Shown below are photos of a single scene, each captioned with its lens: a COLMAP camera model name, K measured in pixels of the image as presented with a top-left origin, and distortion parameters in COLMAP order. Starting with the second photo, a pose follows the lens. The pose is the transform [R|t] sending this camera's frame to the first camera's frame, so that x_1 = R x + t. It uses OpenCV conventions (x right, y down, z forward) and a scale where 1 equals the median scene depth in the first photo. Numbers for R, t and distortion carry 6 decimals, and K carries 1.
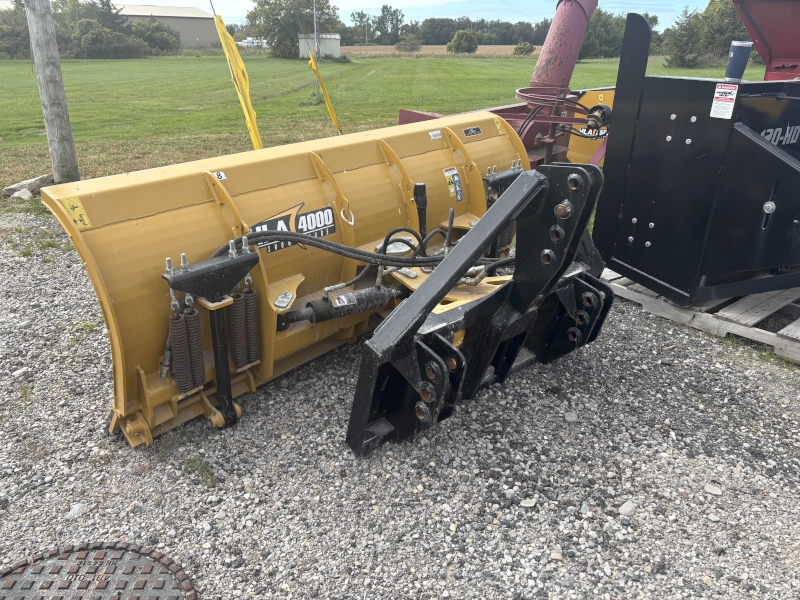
lens RADIAL K [[615.4, 0, 400.0], [0, 615.4, 300.0], [0, 0, 1]] dist [0.008193, -0.013262]
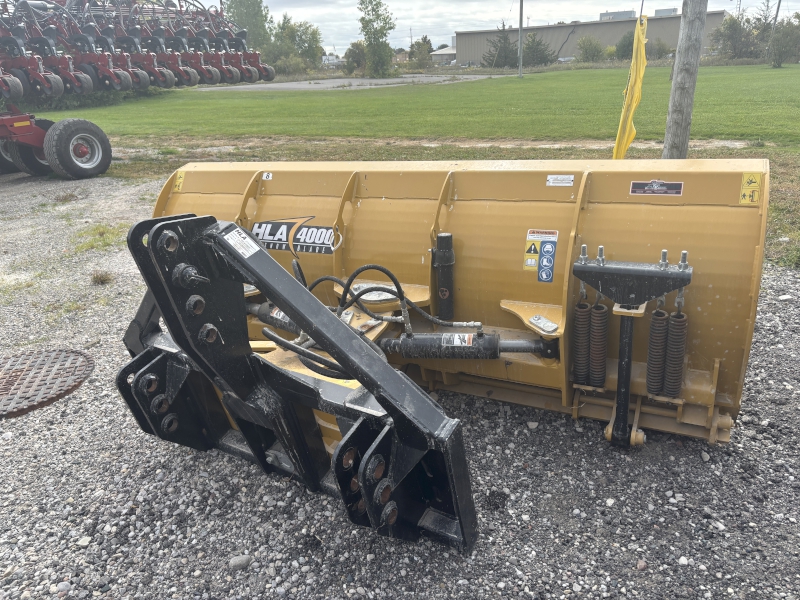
lens RADIAL K [[615.4, 0, 400.0], [0, 615.4, 300.0], [0, 0, 1]] dist [0.008193, -0.013262]
pose [[0.248798, 0.325343, -0.912278, 0.843329], [-0.325737, 0.915137, 0.237527, -0.314161], [0.912138, 0.238067, 0.333661, 0.805557]]
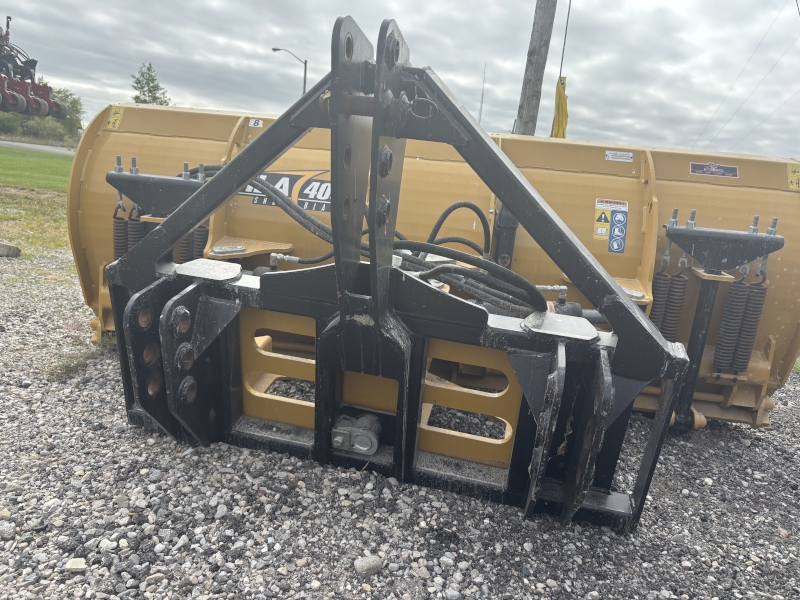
lens RADIAL K [[615.4, 0, 400.0], [0, 615.4, 300.0], [0, 0, 1]] dist [0.008193, -0.013262]
pose [[0.577631, 0.205787, -0.789933, 0.599591], [-0.413973, 0.907879, -0.066201, 0.020212], [0.703540, 0.365251, 0.609609, 0.603109]]
